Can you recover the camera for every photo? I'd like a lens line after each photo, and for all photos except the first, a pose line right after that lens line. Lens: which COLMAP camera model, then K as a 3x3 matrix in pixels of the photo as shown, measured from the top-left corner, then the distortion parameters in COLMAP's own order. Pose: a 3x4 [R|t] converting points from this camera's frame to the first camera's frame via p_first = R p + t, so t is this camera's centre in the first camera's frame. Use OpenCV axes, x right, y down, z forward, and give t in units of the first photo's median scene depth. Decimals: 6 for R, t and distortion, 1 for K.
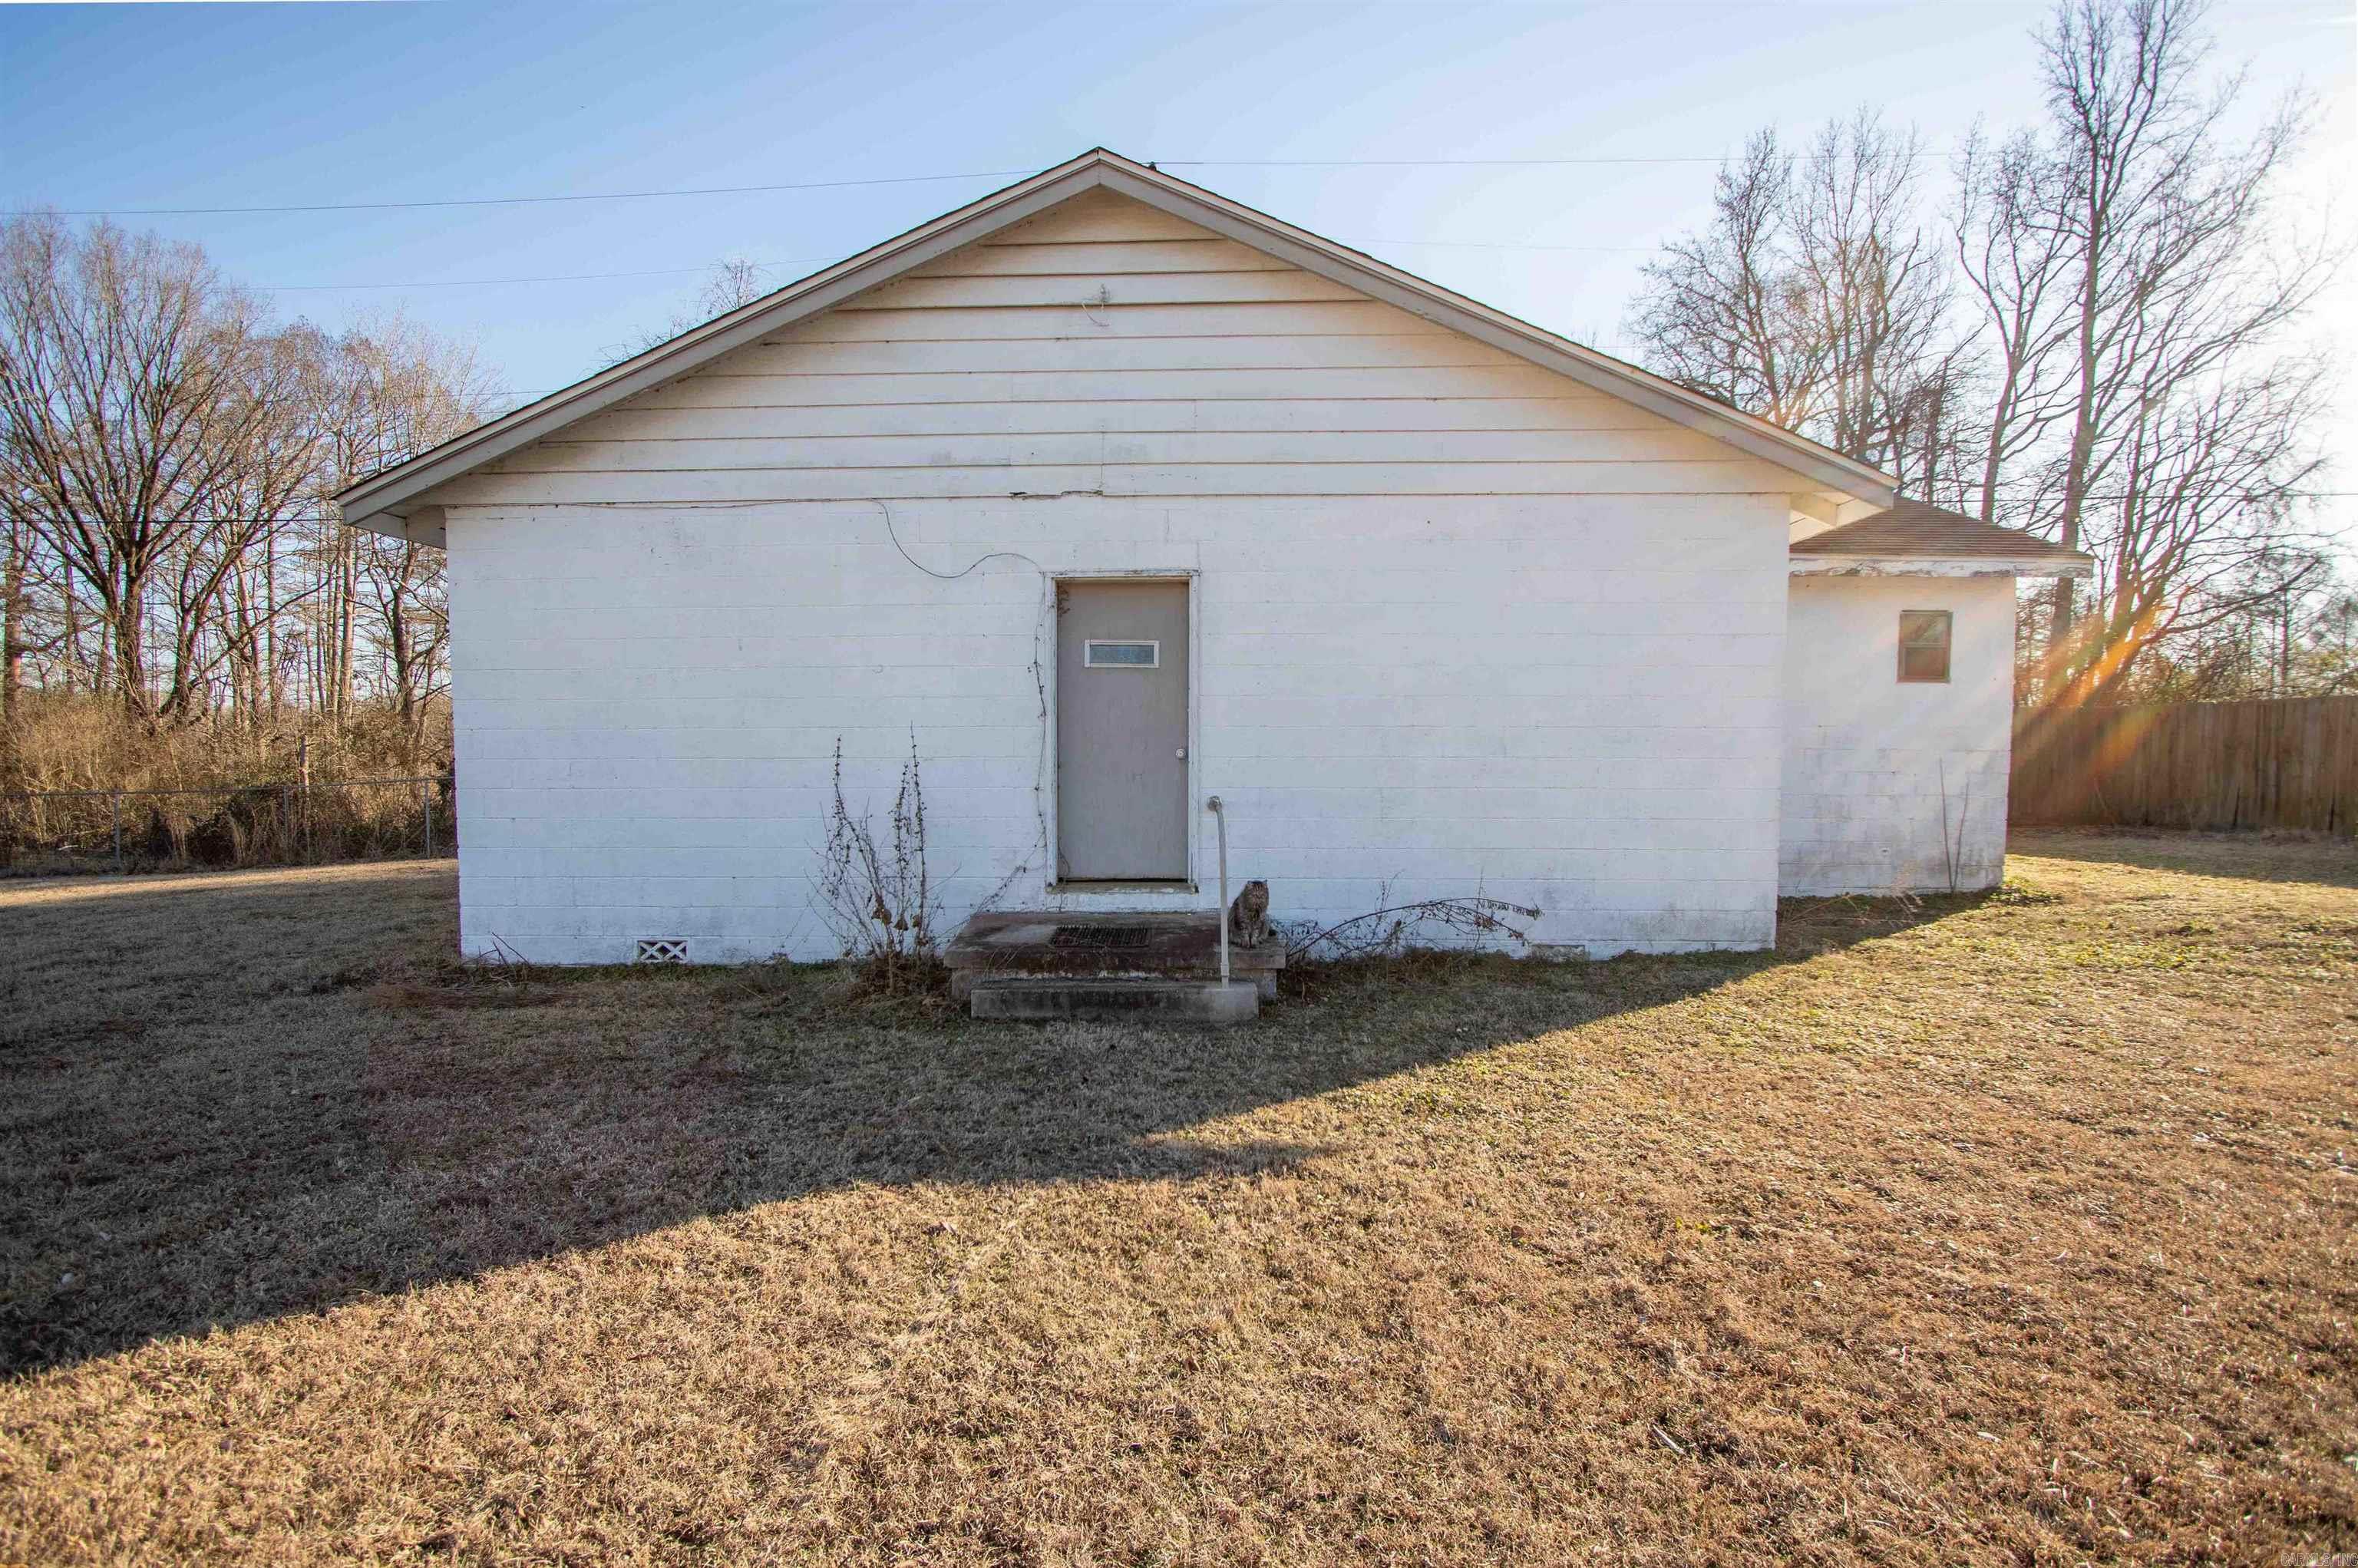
lens RADIAL K [[1133.7, 0, 1182.6], [0, 1133.7, 798.7], [0, 0, 1]] dist [-0.003014, -0.000486]
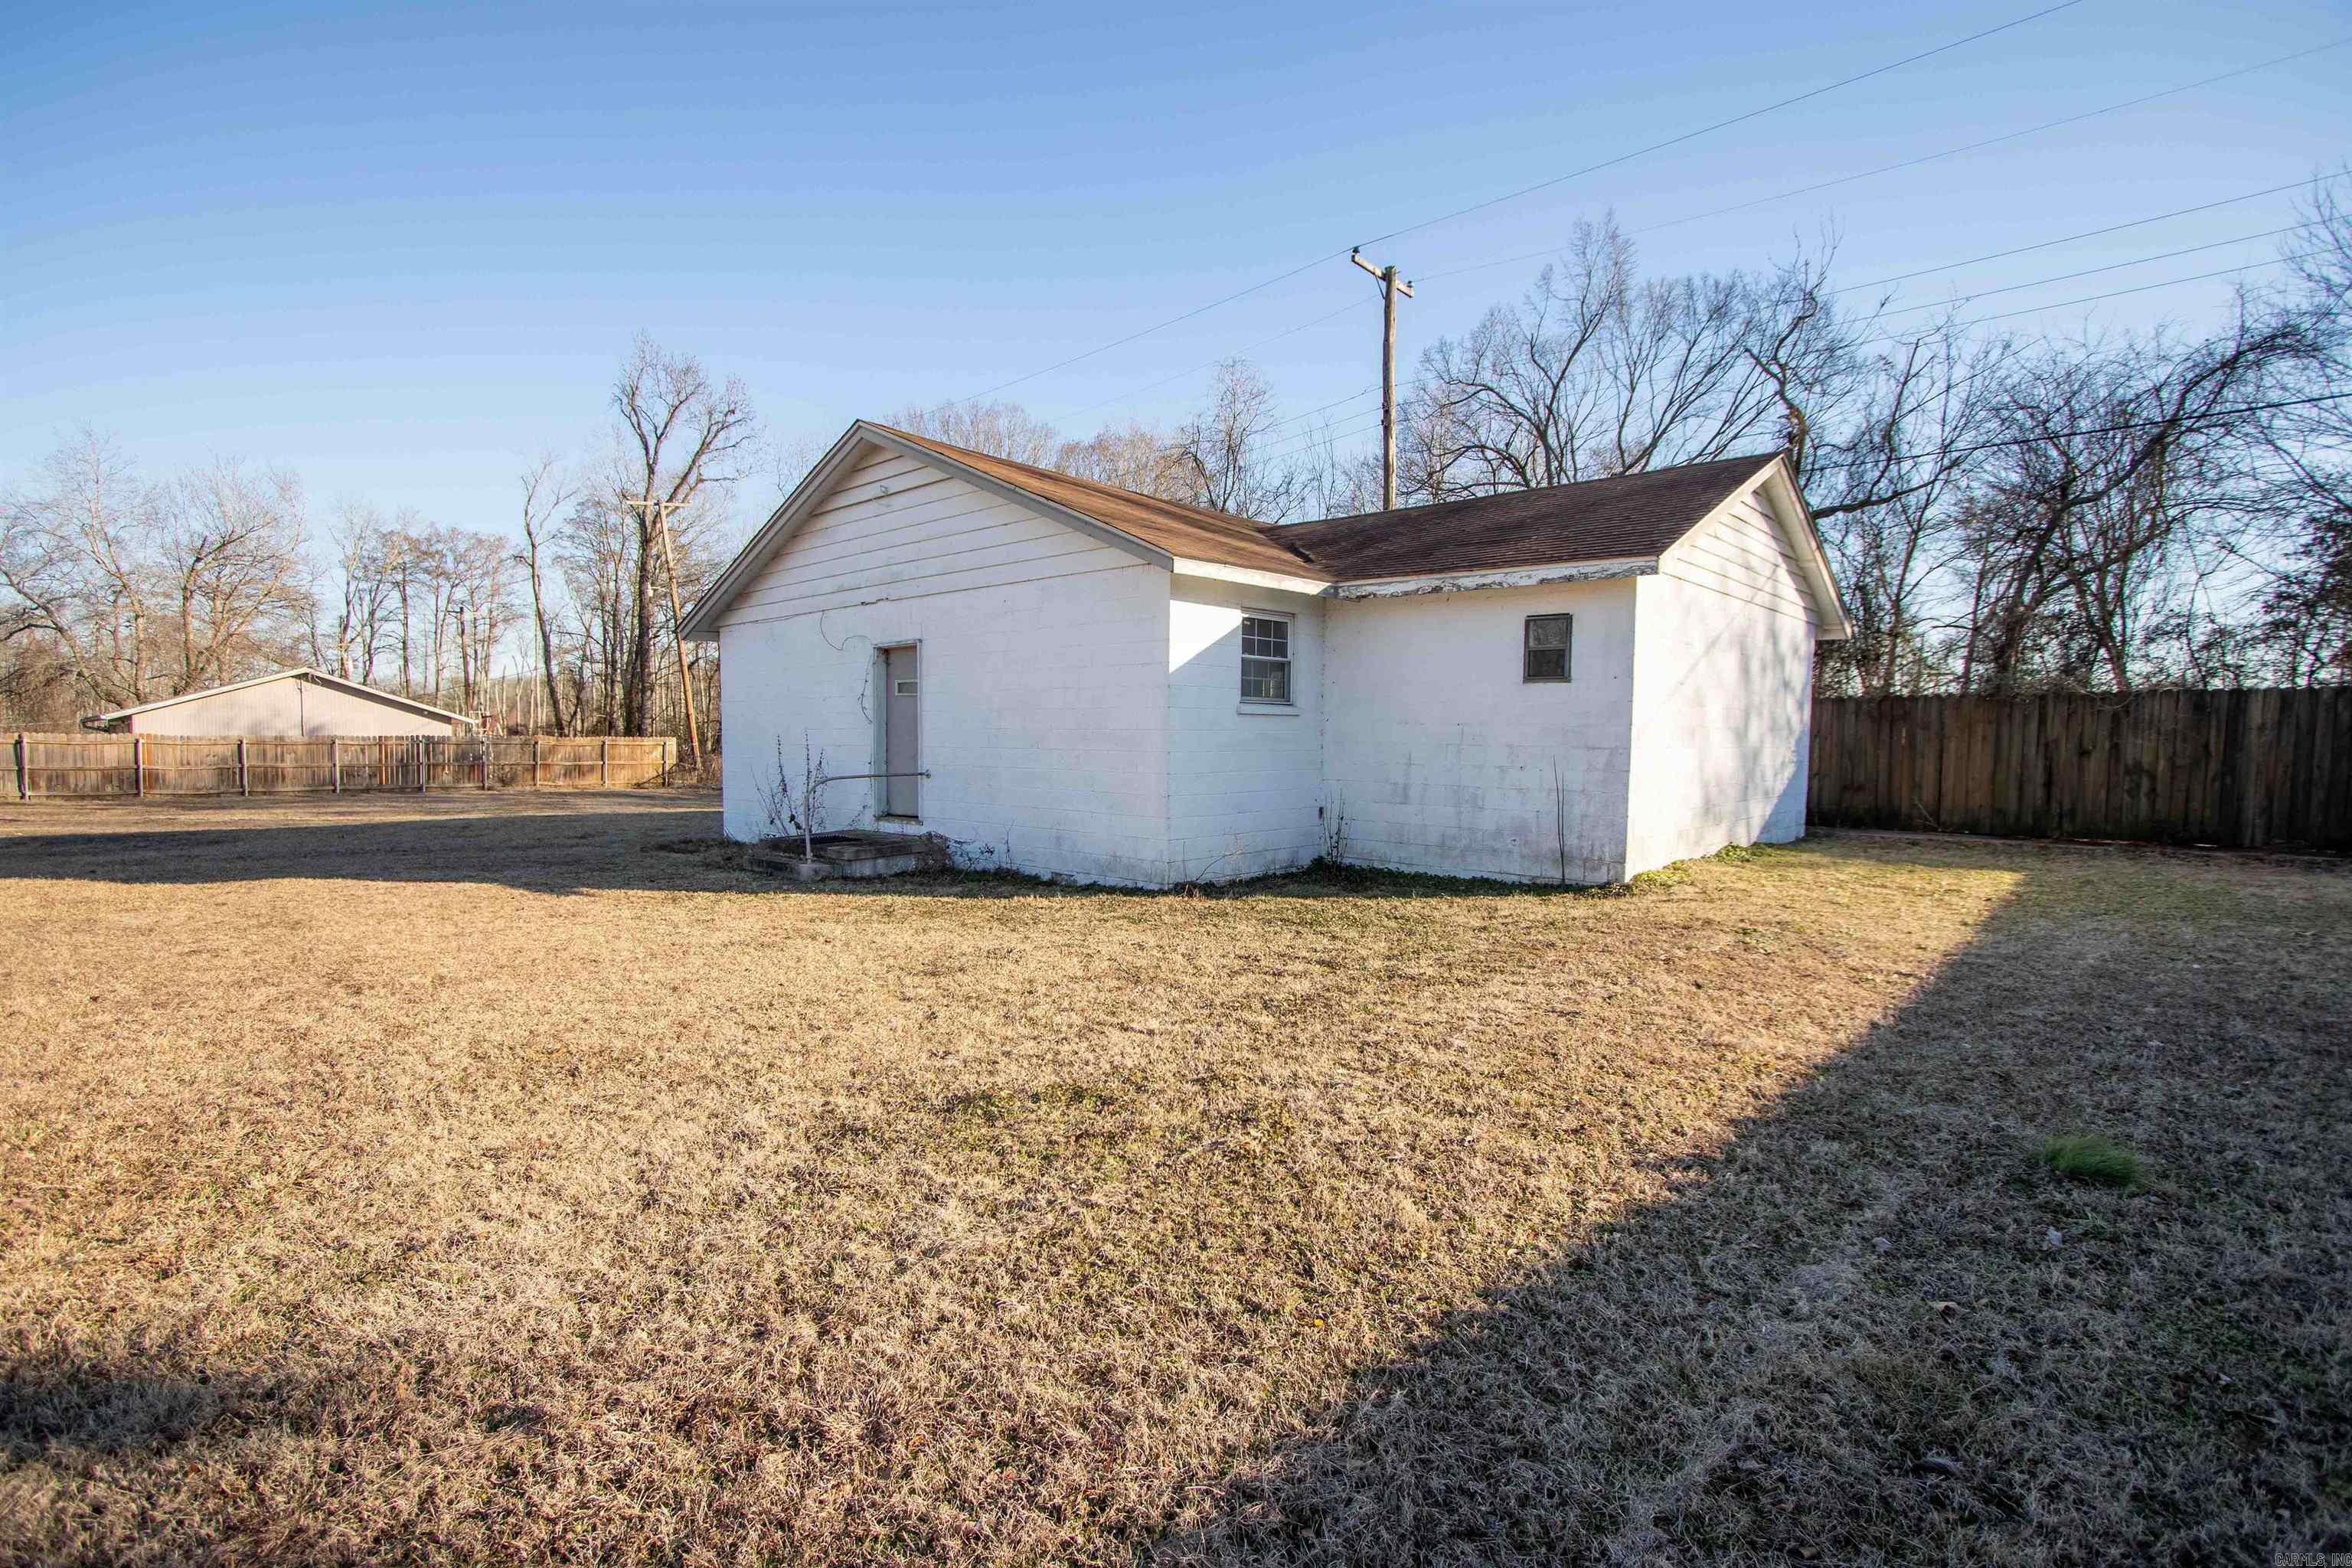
lens RADIAL K [[1130.8, 0, 1179.6], [0, 1130.8, 798.6], [0, 0, 1]] dist [-0.003014, -0.000486]
pose [[0.735068, 0.045297, -0.676479, 1.470184], [-0.026850, 0.998928, 0.037712, -0.033209], [0.677462, -0.009557, 0.735496, -0.010316]]
